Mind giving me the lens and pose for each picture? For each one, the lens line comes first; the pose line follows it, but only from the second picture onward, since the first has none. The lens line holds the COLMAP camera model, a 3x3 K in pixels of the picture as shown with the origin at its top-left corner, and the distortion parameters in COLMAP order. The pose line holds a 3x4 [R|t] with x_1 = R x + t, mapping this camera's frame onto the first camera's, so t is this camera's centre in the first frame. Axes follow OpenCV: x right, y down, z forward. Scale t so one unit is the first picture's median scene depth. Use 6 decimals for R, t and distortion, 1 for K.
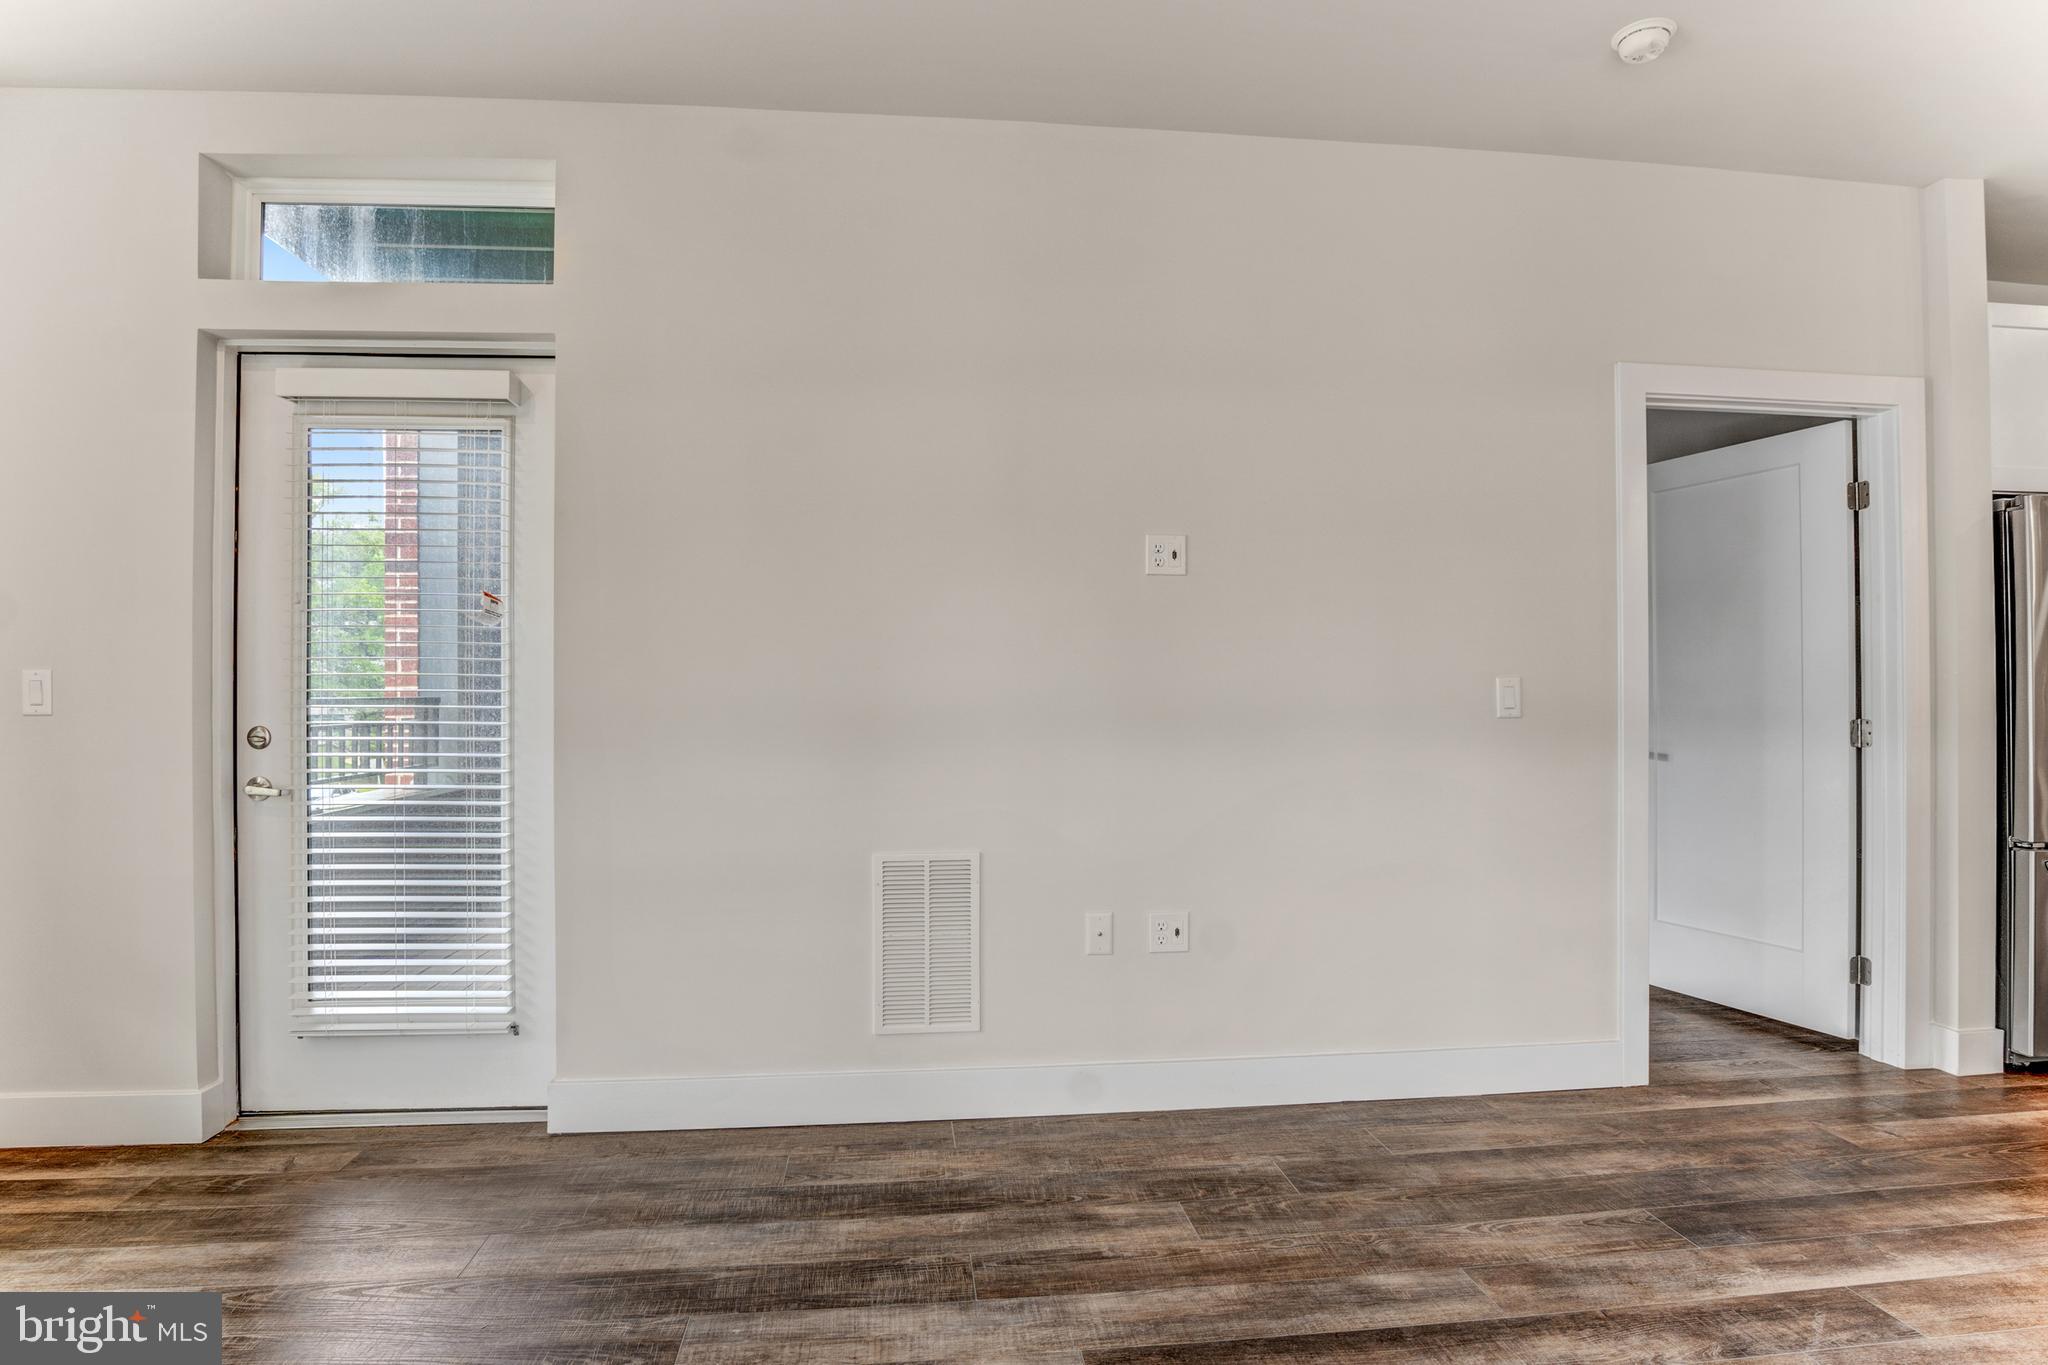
lens RADIAL K [[1083.0, 0, 1021.0], [0, 1083.0, 699.9], [0, 0, 1]] dist [-0.037414, 0.001634]
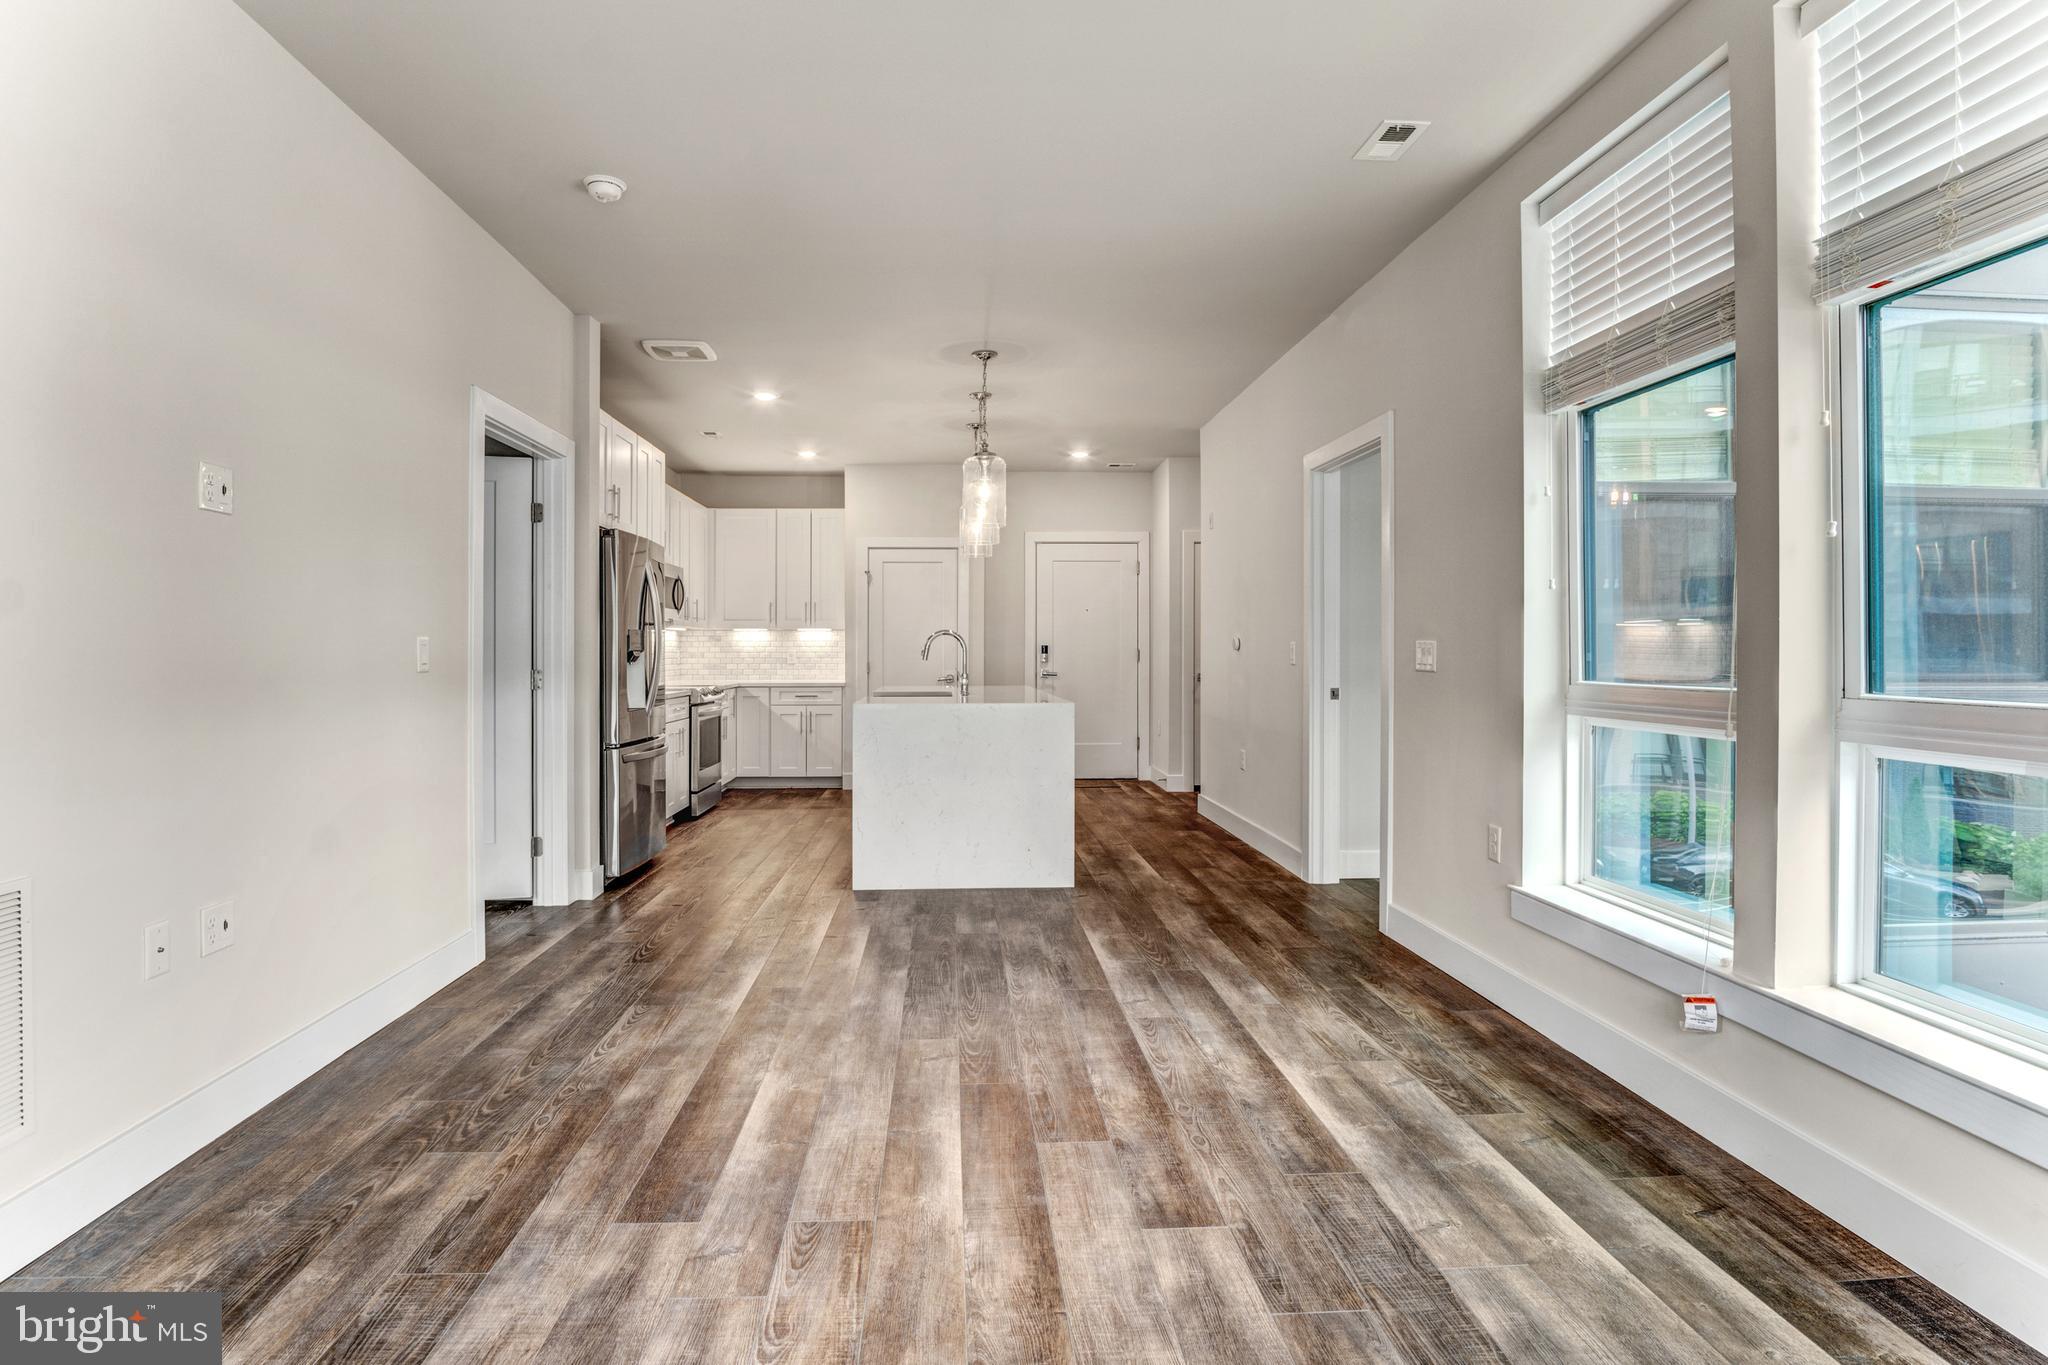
lens RADIAL K [[1043.3, 0, 1024.0], [0, 1043.3, 682.5], [0, 0, 1]] dist [-0.035320, 0.000204]
pose [[0.042699, -0.027405, 0.998712, -0.748024], [0.004628, 0.999618, 0.027232, 0.000631], [-0.999077, 0.003459, 0.042809, 0.377243]]
